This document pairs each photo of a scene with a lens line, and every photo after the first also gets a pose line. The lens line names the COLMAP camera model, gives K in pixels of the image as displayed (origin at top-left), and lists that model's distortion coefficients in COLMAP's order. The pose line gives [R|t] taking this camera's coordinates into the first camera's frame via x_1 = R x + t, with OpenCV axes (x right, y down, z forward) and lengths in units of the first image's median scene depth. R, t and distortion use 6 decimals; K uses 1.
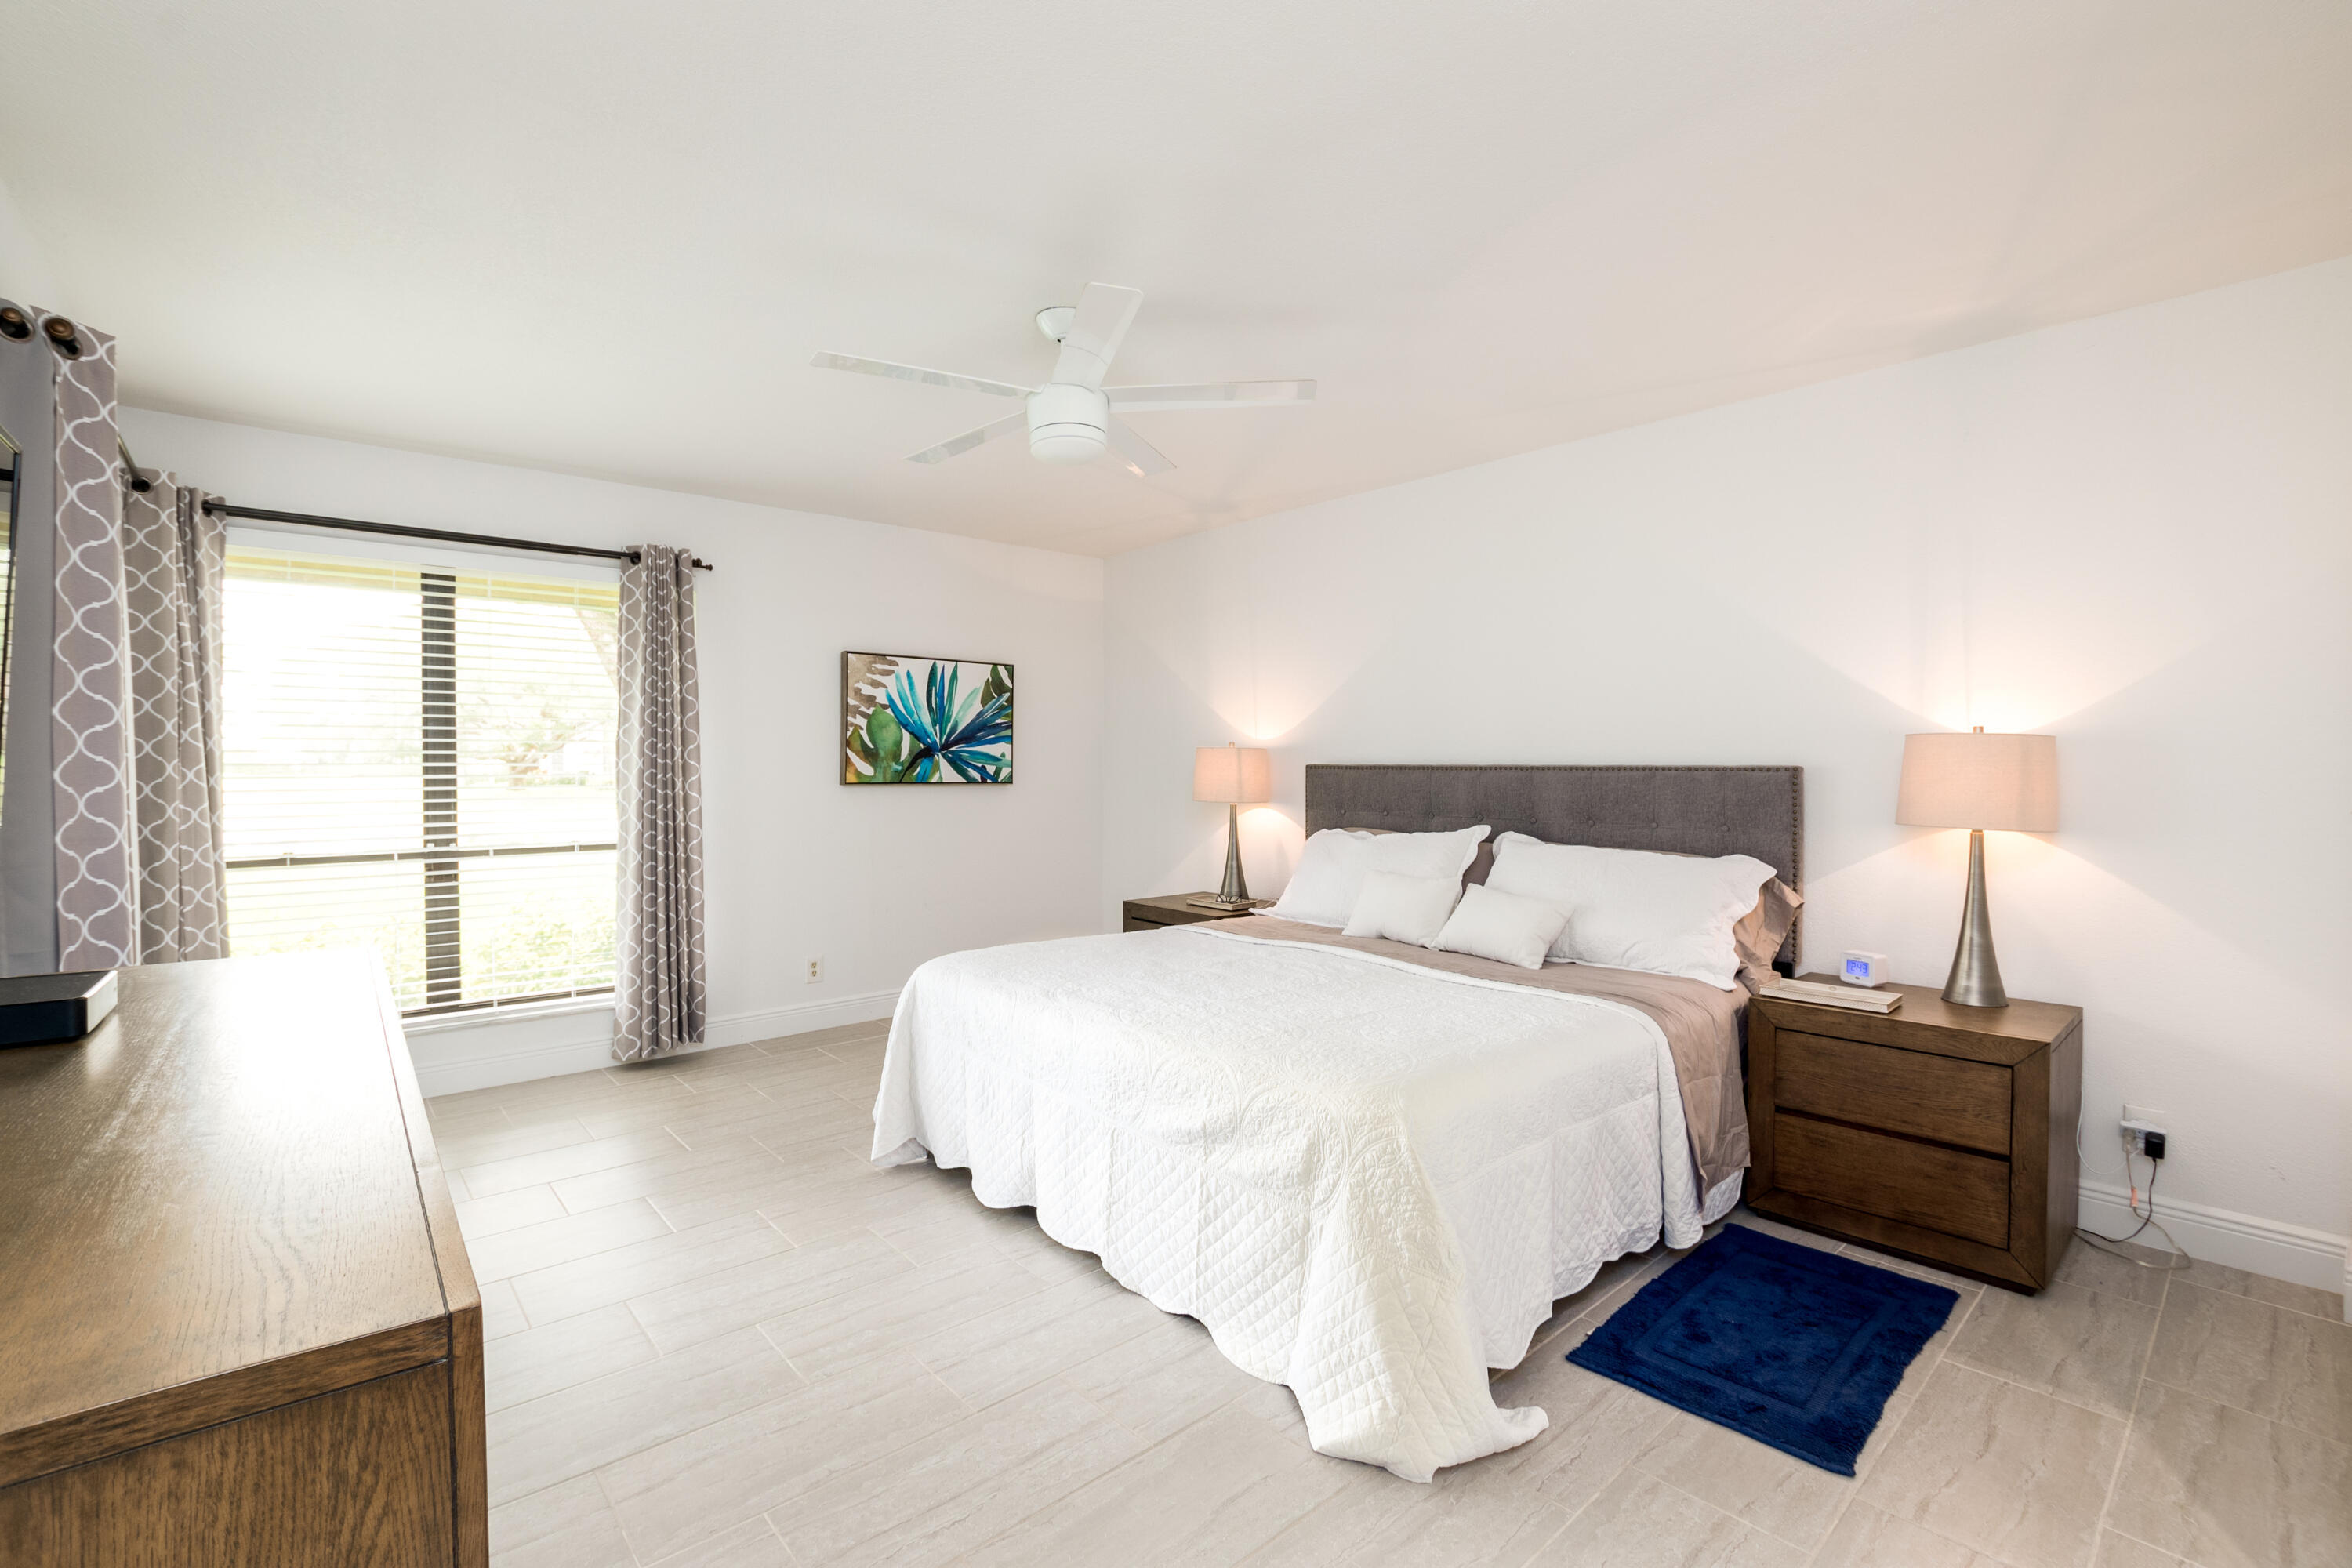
lens RADIAL K [[1025.4, 0, 1164.1], [0, 1025.4, 778.7], [0, 0, 1]] dist [-0.025653, 0.004330]
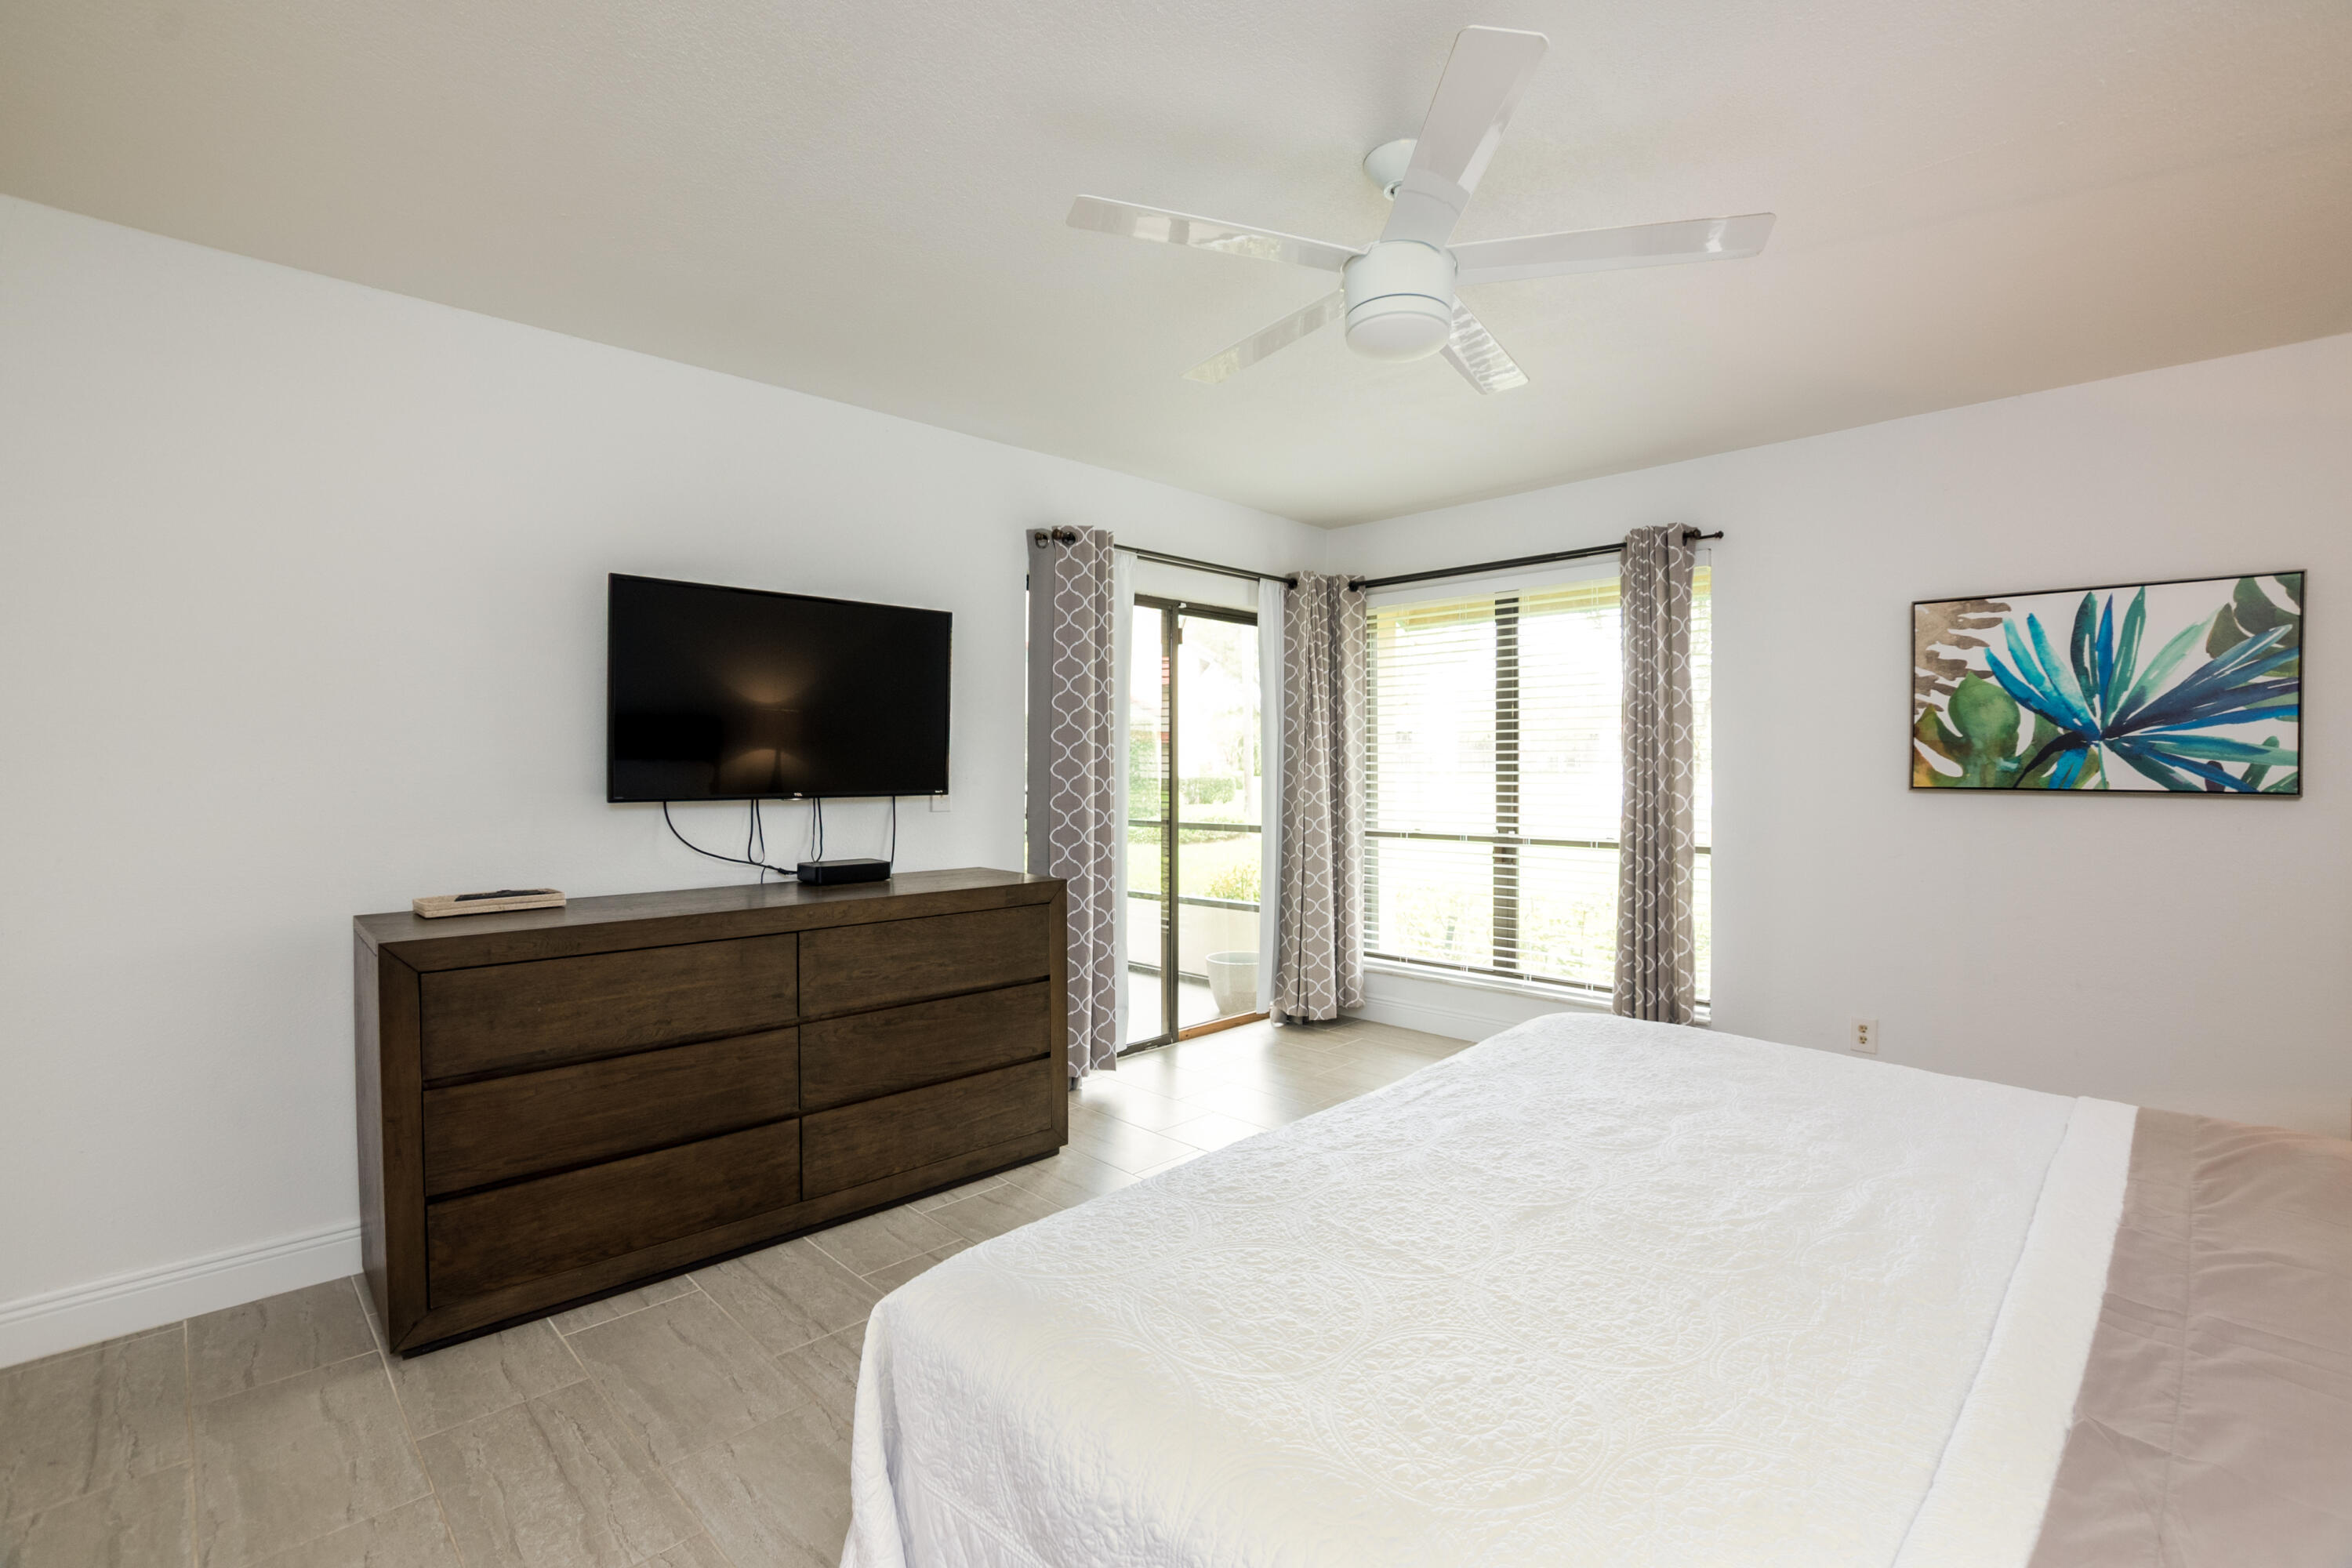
lens RADIAL K [[1025.4, 0, 1164.1], [0, 1025.4, 778.7], [0, 0, 1]] dist [-0.025653, 0.004330]
pose [[0.091832, 0.013115, -0.995688, 0.335136], [-0.010626, 0.999869, 0.012190, -0.004612], [0.995718, 0.009460, 0.091960, 0.404151]]
